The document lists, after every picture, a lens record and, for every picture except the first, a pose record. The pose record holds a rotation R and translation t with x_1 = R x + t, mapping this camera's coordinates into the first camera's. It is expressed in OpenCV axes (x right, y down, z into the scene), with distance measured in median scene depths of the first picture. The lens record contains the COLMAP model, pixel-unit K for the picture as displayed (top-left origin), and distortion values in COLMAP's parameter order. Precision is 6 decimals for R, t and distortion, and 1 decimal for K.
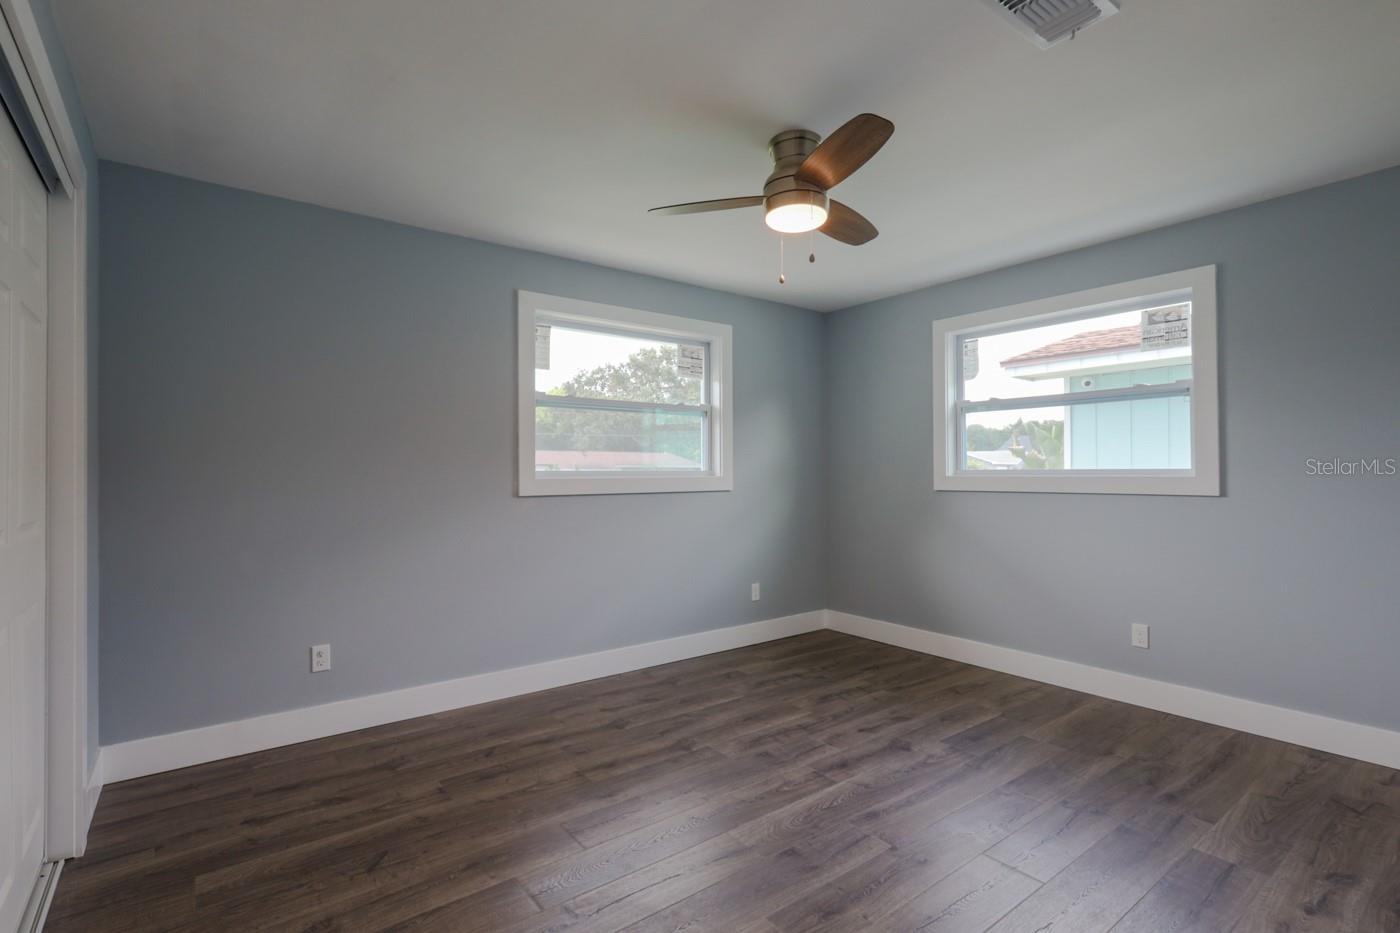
lens RADIAL K [[666.7, 0, 703.6], [0, 666.7, 469.0], [0, 0, 1]] dist [-0.000933, -0.000193]
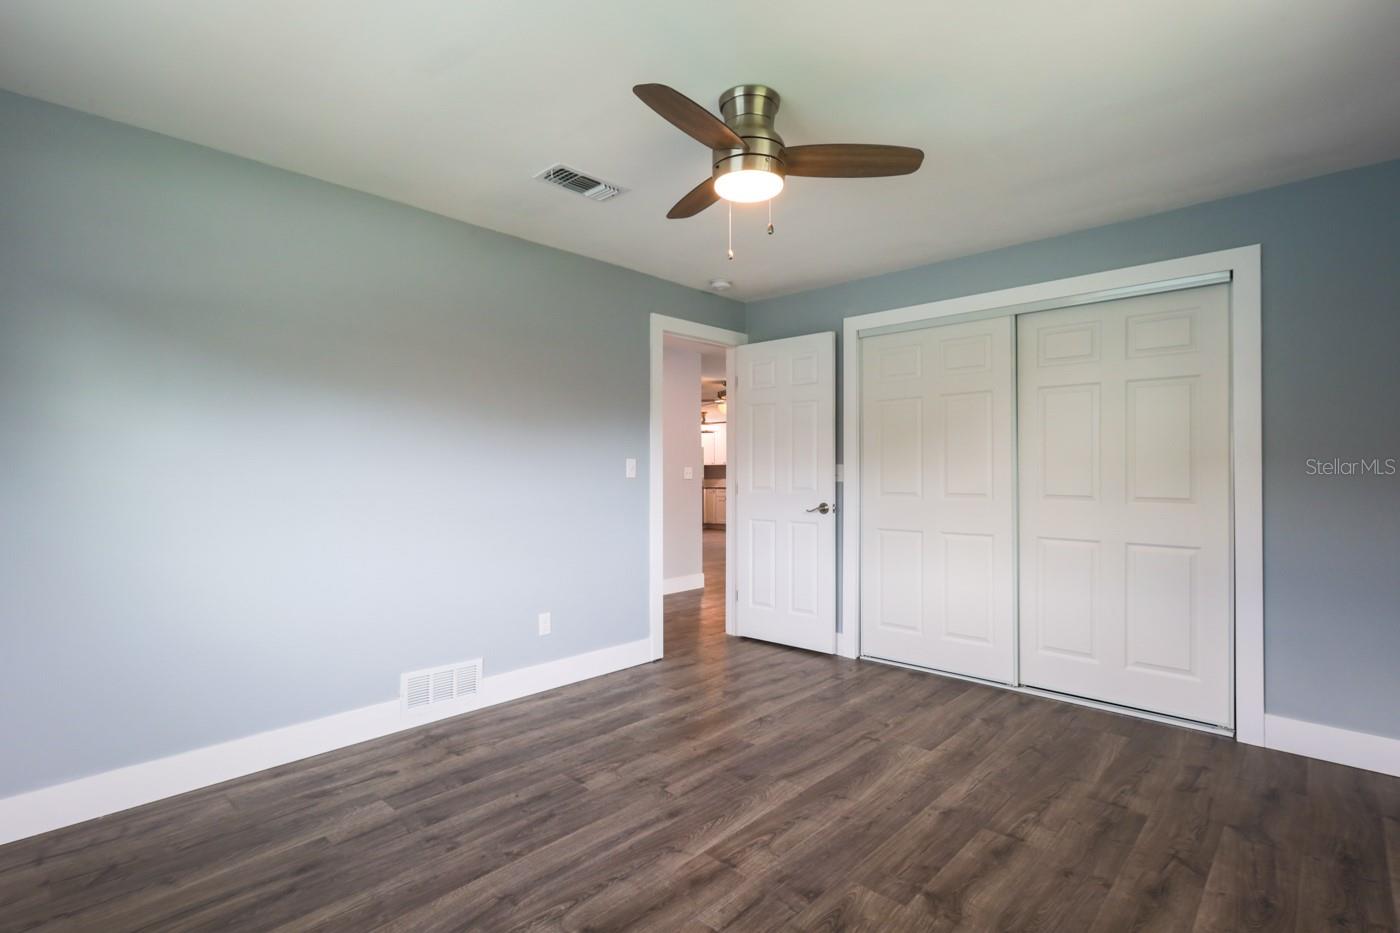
lens RADIAL K [[666.7, 0, 703.3], [0, 666.7, 469.4], [0, 0, 1]] dist [-0.000933, -0.000193]
pose [[-0.987283, 0.002490, -0.158956, 0.360764], [0.005119, 0.999857, -0.016131, 0.018422], [0.158893, -0.016740, -0.987154, 1.969175]]
